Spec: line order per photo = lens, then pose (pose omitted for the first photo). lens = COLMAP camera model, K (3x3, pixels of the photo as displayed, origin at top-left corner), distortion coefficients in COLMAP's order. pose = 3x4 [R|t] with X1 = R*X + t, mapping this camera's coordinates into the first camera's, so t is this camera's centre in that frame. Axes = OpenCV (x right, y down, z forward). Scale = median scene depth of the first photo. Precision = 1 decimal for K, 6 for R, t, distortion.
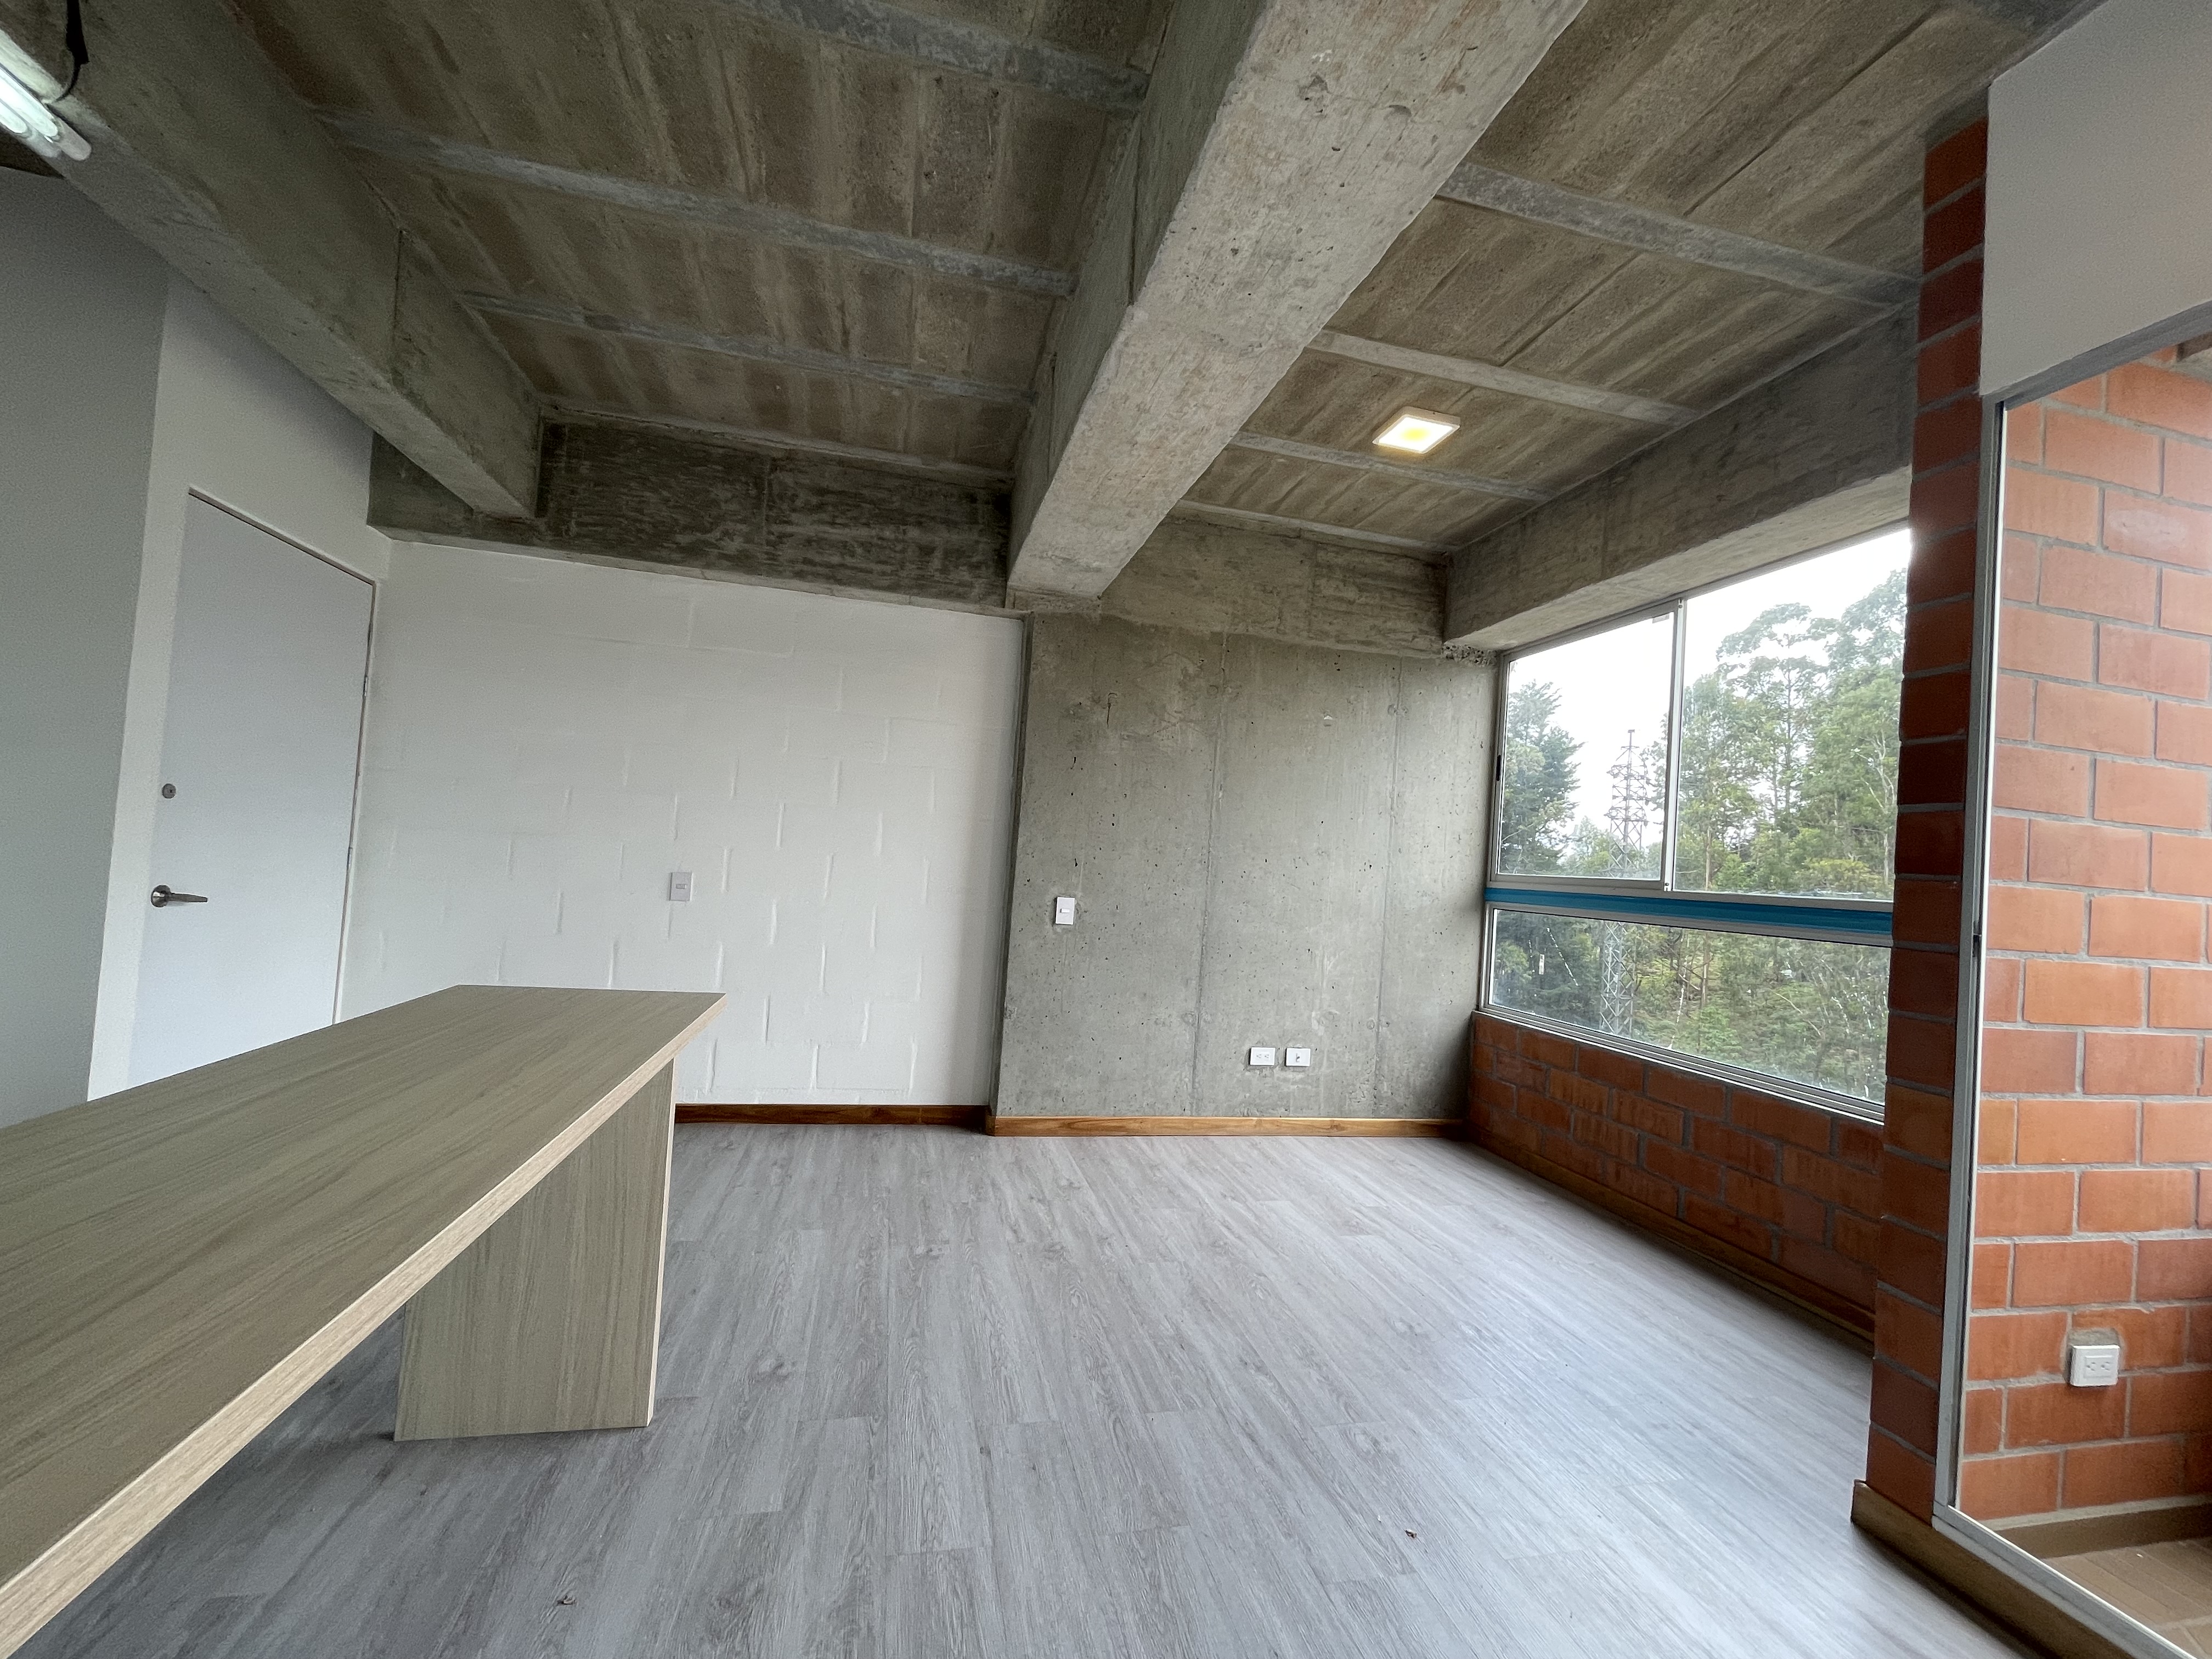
lens RADIAL K [[900.0, 0, 1102.7], [0, 900.0, 838.1], [0, 0, 1]] dist [0.002442, 0.000251]
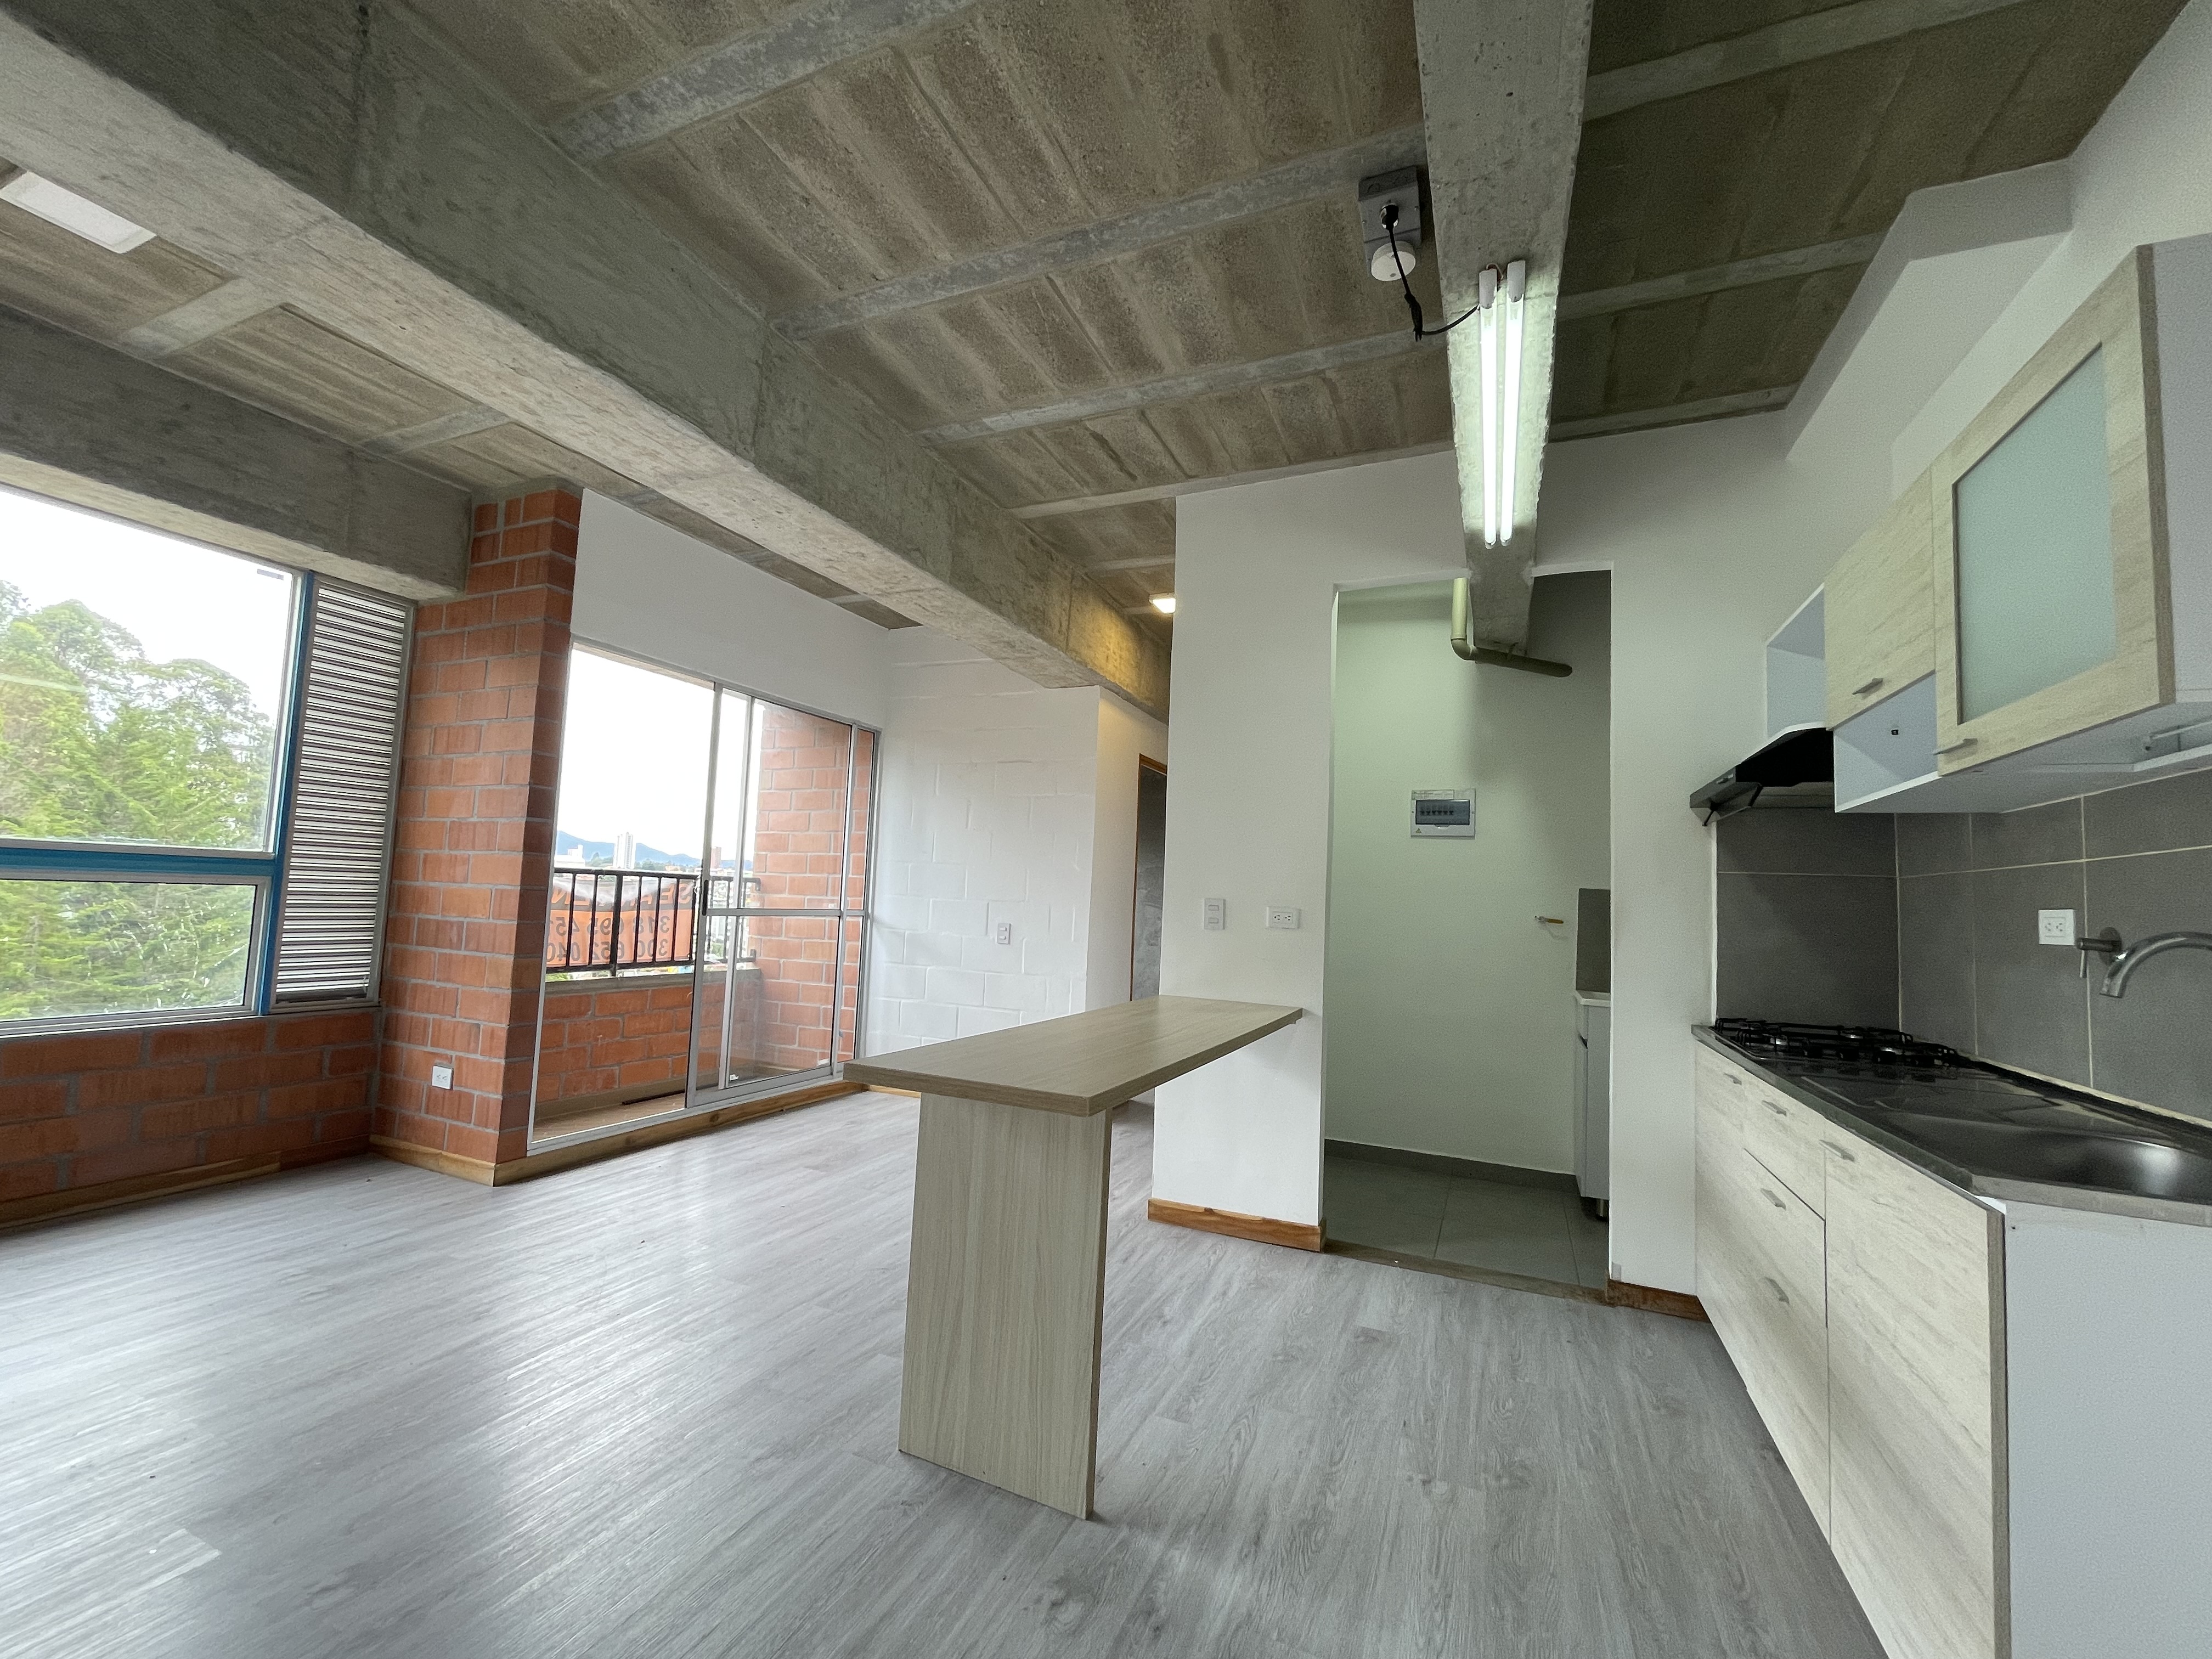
lens RADIAL K [[896.8, 0, 1099.3], [0, 896.8, 840.3], [0, 0, 1]] dist [0.001420, 0.000249]
pose [[-0.791505, -0.061531, 0.608057, -0.639086], [-0.115362, 0.992076, -0.049776, -0.016303], [-0.600176, -0.109545, -0.792332, 0.884341]]
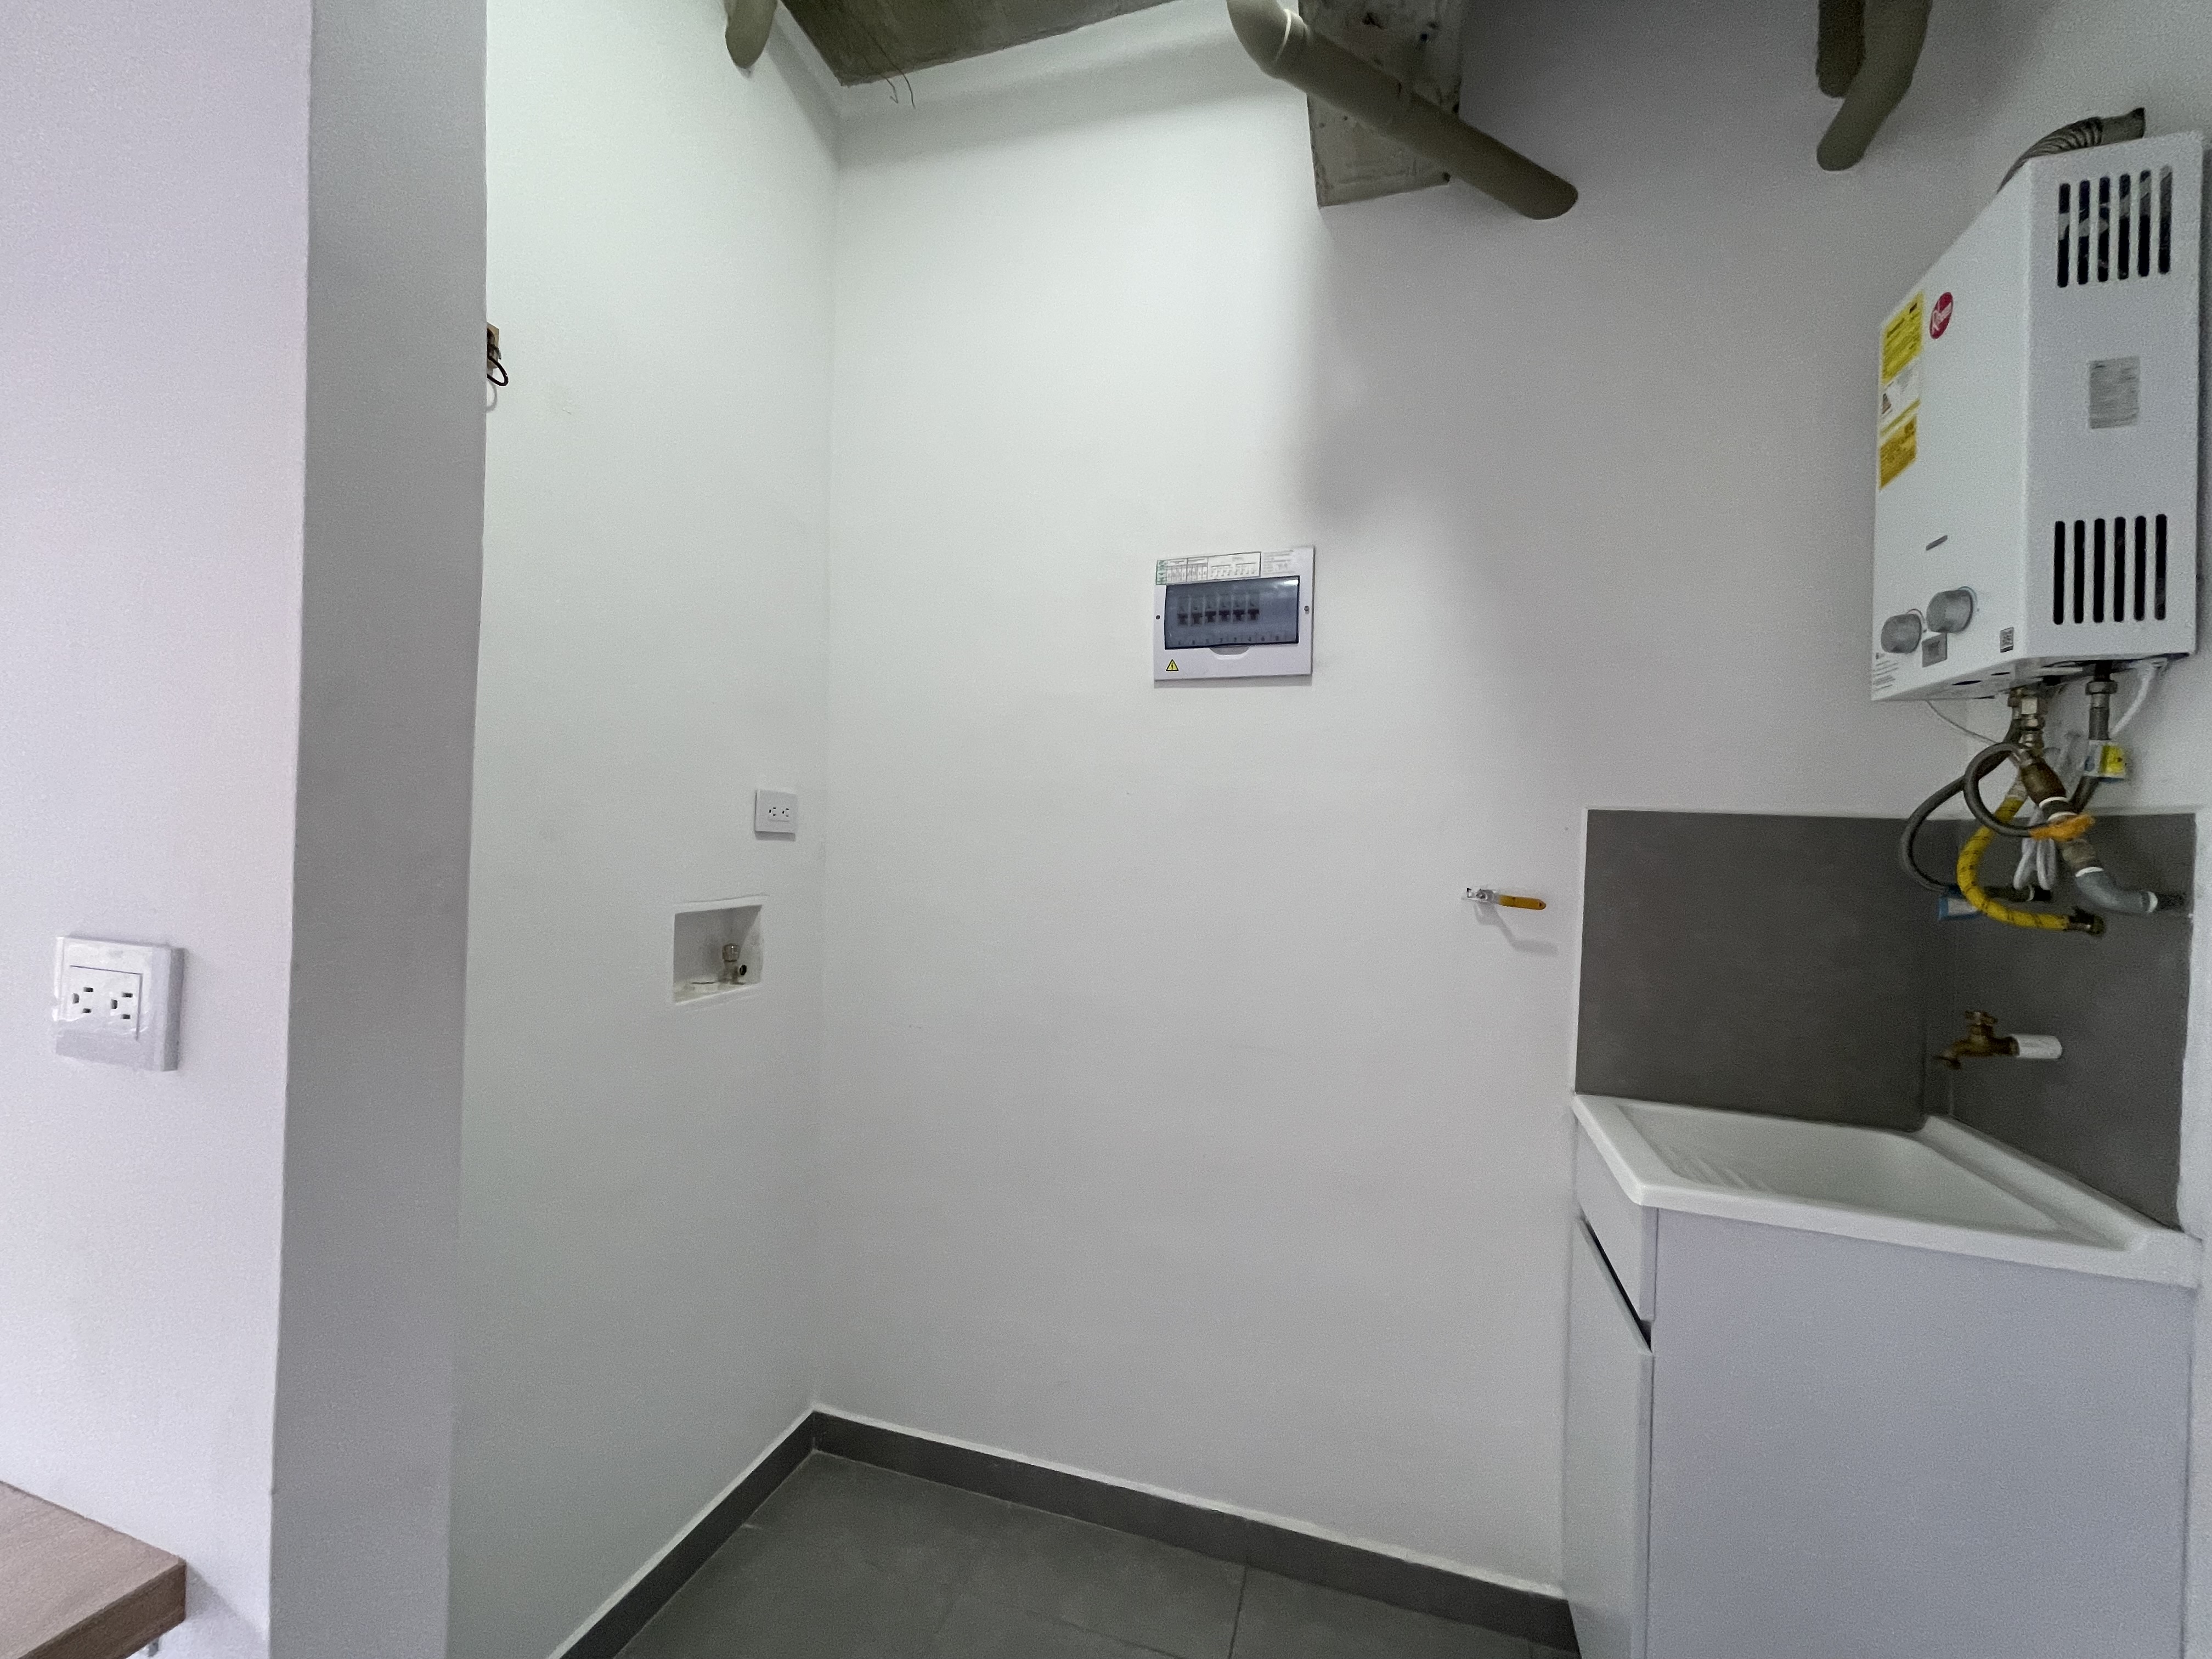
lens RADIAL K [[898.9, 0, 1104.2], [0, 898.9, 839.2], [0, 0, 1]] dist [-0.001609, -0.000174]
pose [[-0.856411, -0.085093, 0.509234, -0.461440], [-0.096420, 0.995332, 0.004163, -0.048252], [-0.507211, -0.045535, -0.860618, 0.103427]]
